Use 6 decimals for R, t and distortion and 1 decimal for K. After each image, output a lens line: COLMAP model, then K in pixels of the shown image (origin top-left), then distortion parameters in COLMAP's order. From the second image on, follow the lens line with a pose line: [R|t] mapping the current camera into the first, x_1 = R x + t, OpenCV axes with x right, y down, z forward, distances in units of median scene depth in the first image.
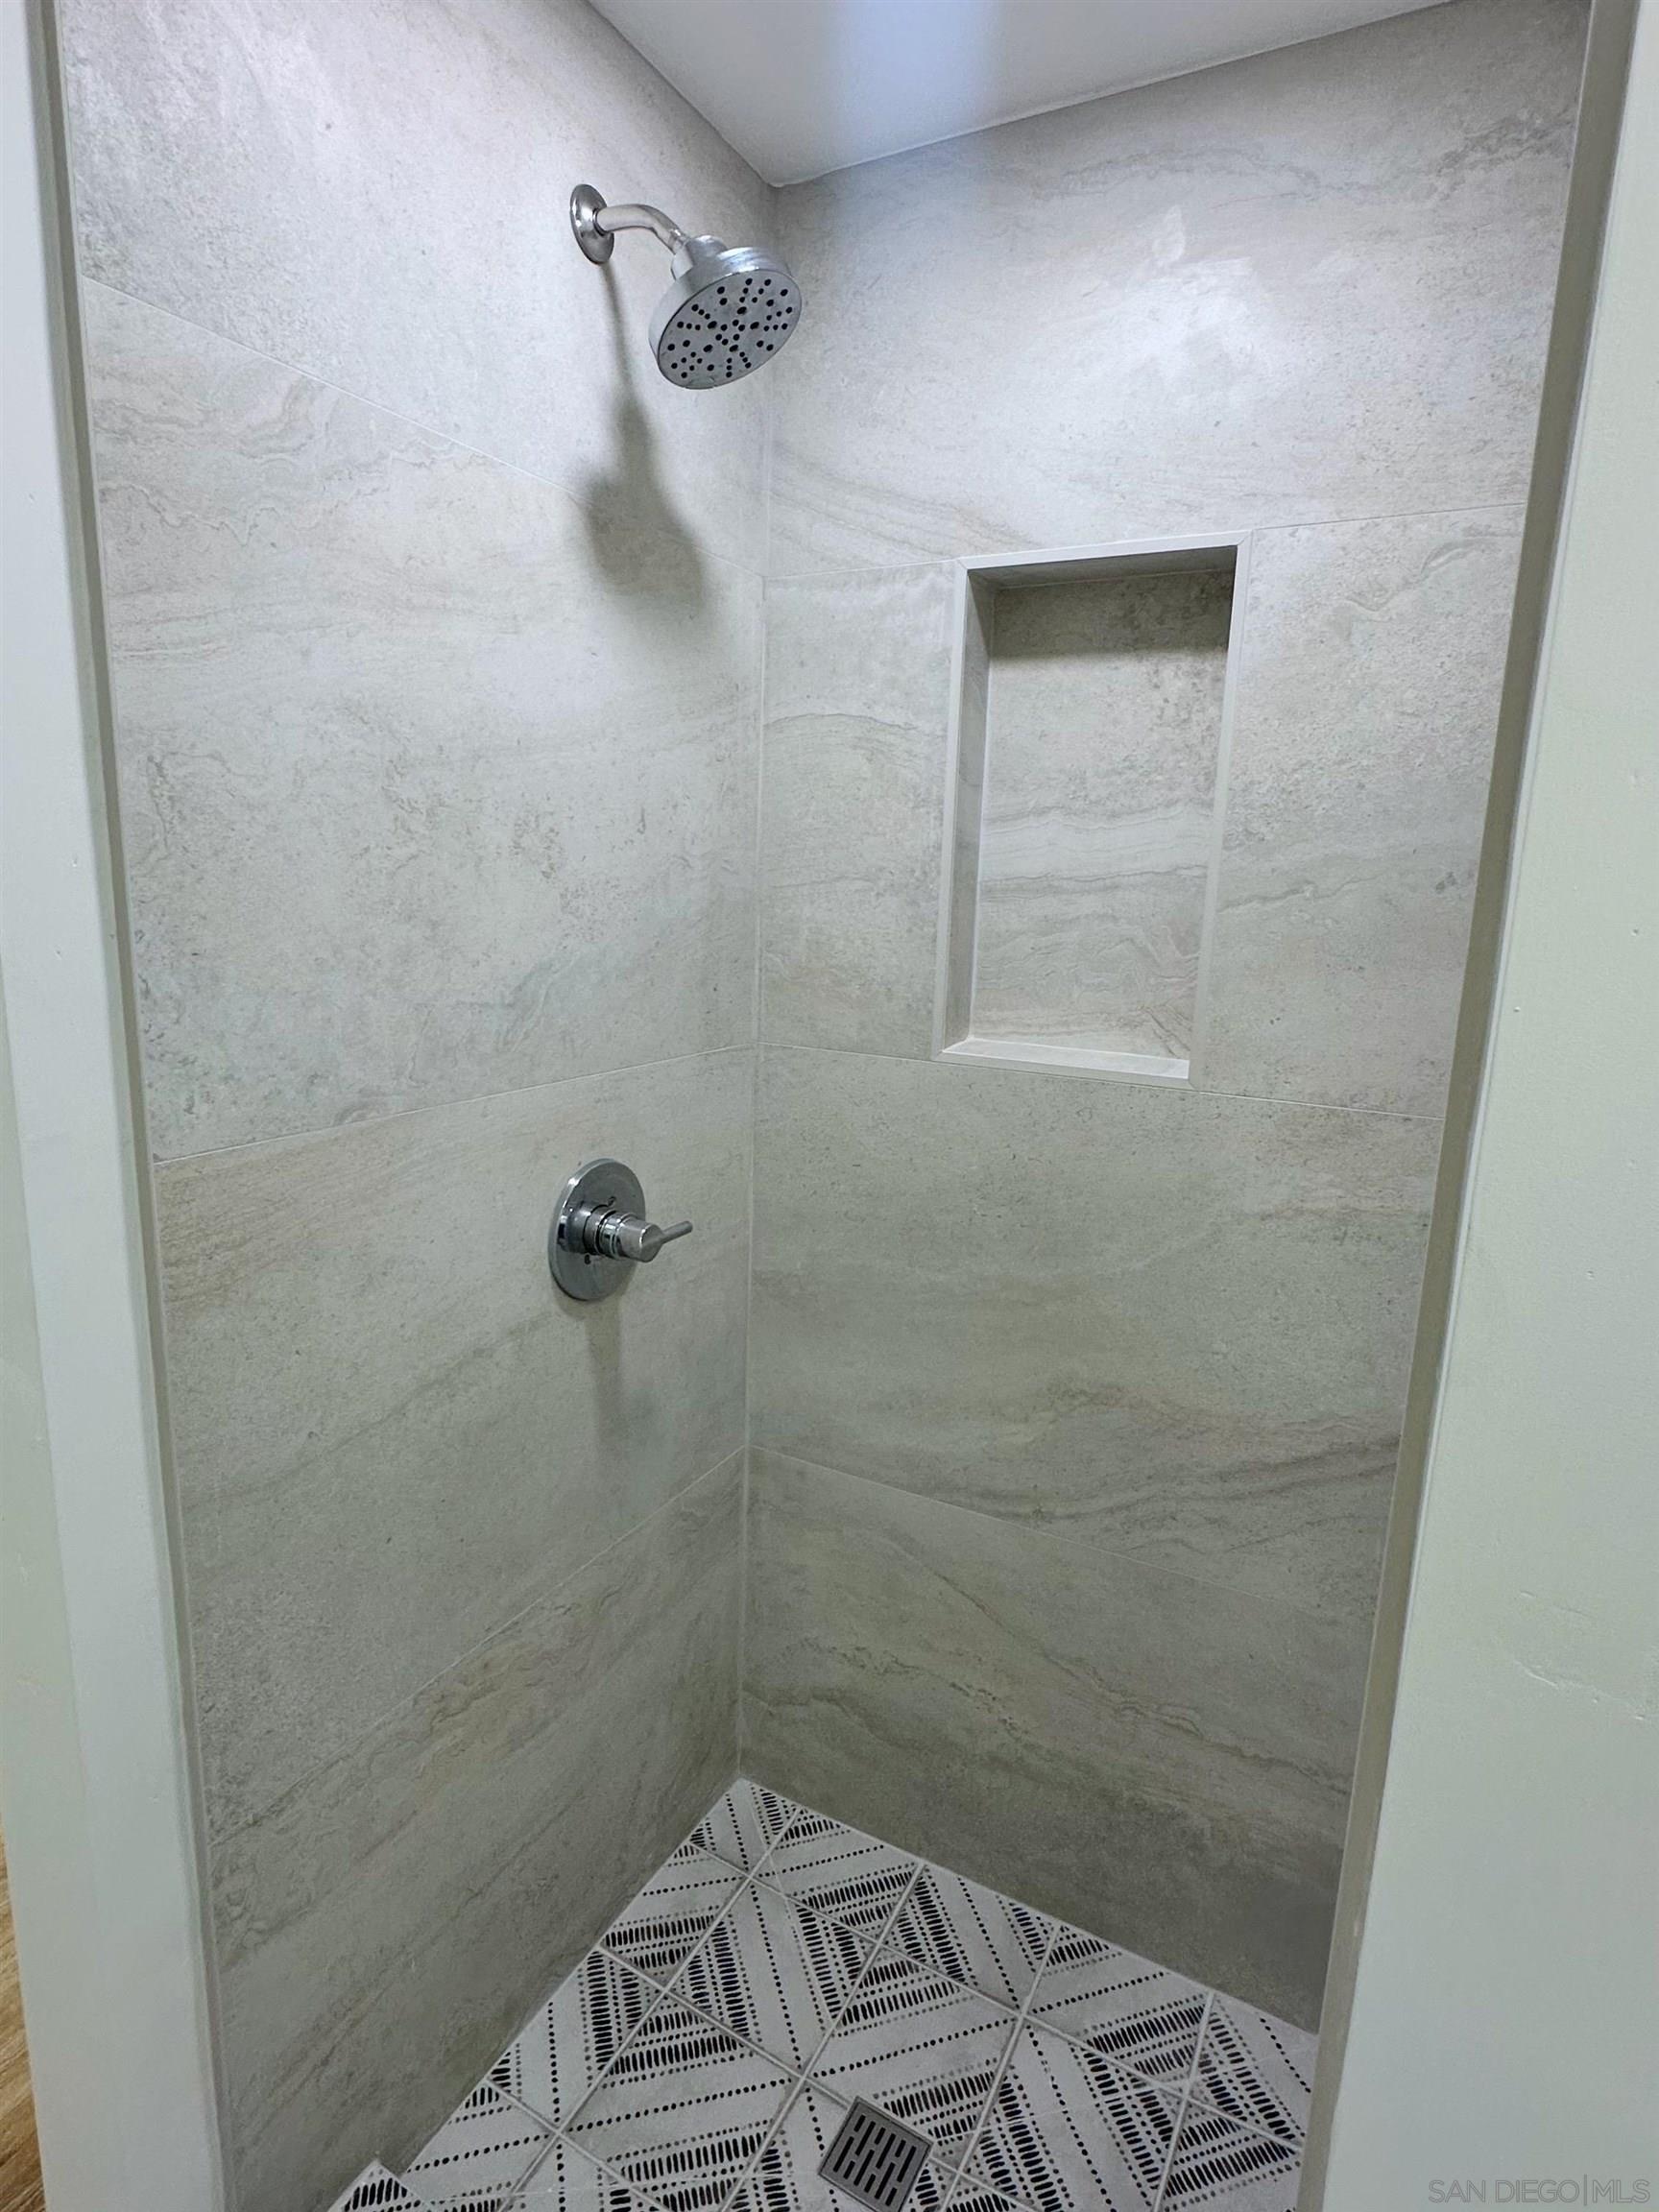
lens RADIAL K [[1177.1, 0, 829.5], [0, 1177.1, 1106.0], [0, 0, 1]] dist [-0.002165, 0.001463]
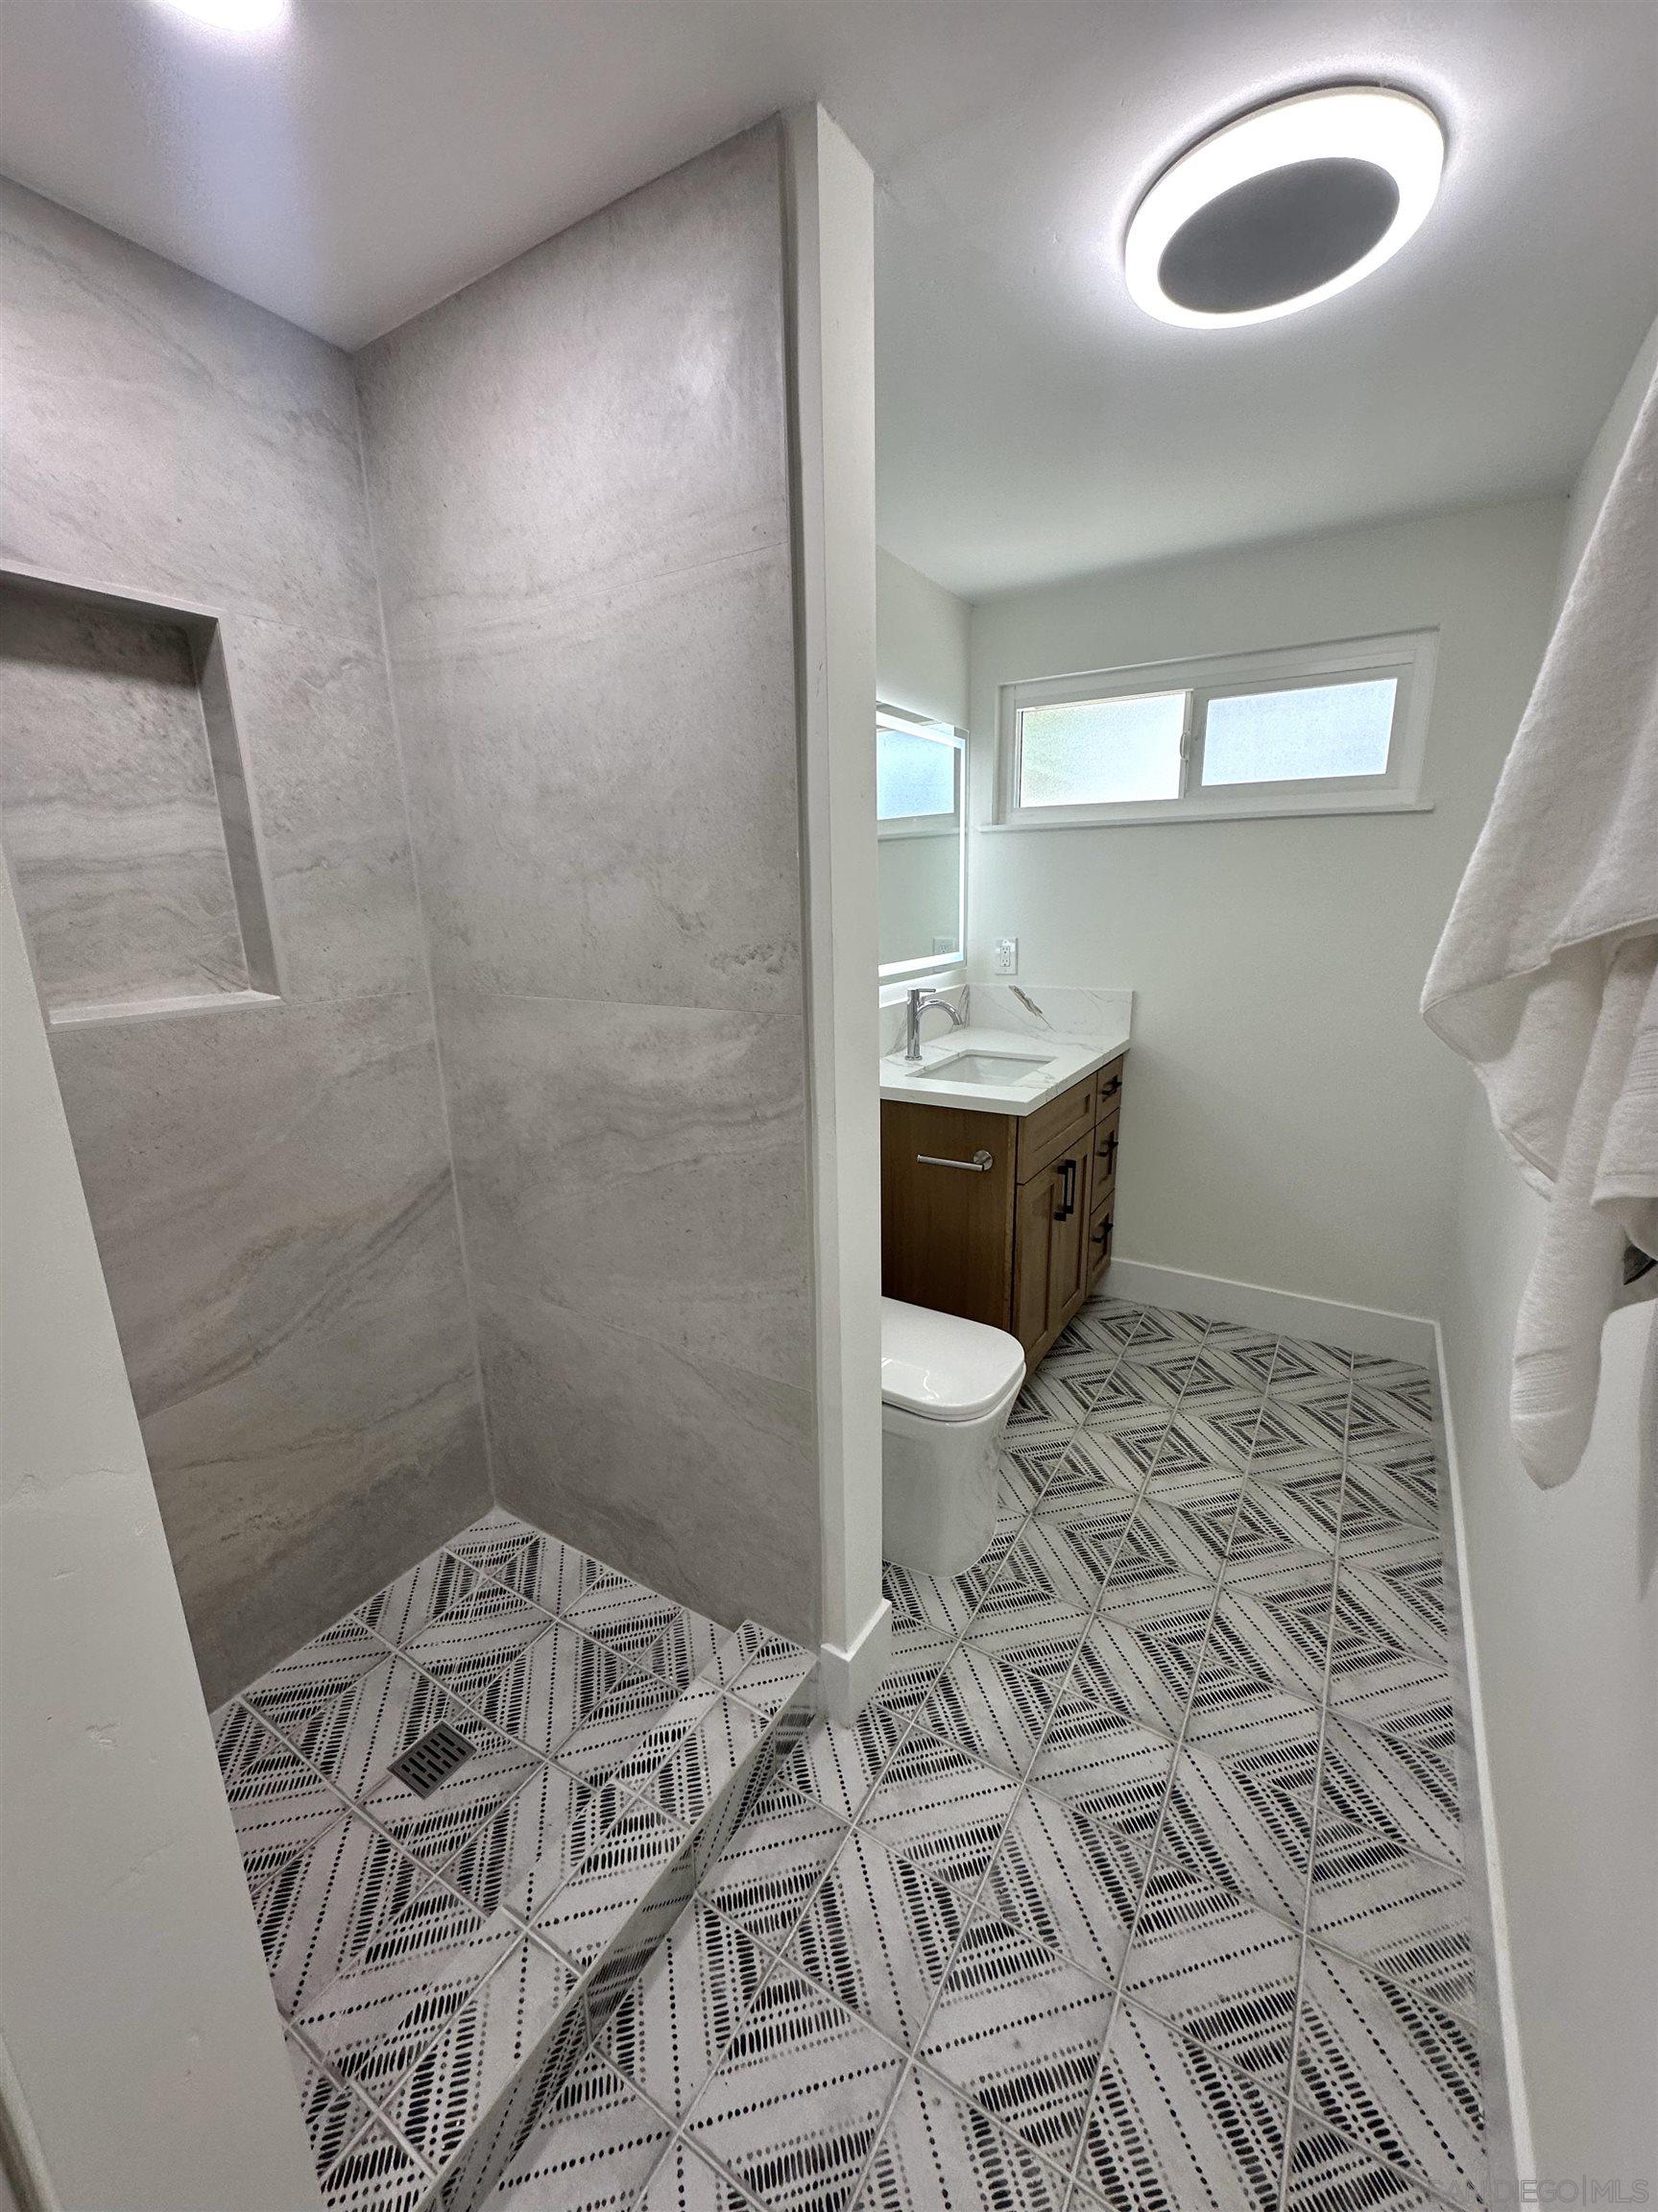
lens RADIAL K [[881.0, 0, 829.0], [0, 881.0, 1106.0], [0, 0, 1]] dist [0.001063, 0.000213]
pose [[0.050254, -0.277390, 0.959442, -0.718436], [0.213157, 0.941501, 0.261038, -0.036903], [-0.975725, 0.191394, 0.106442, 0.246298]]
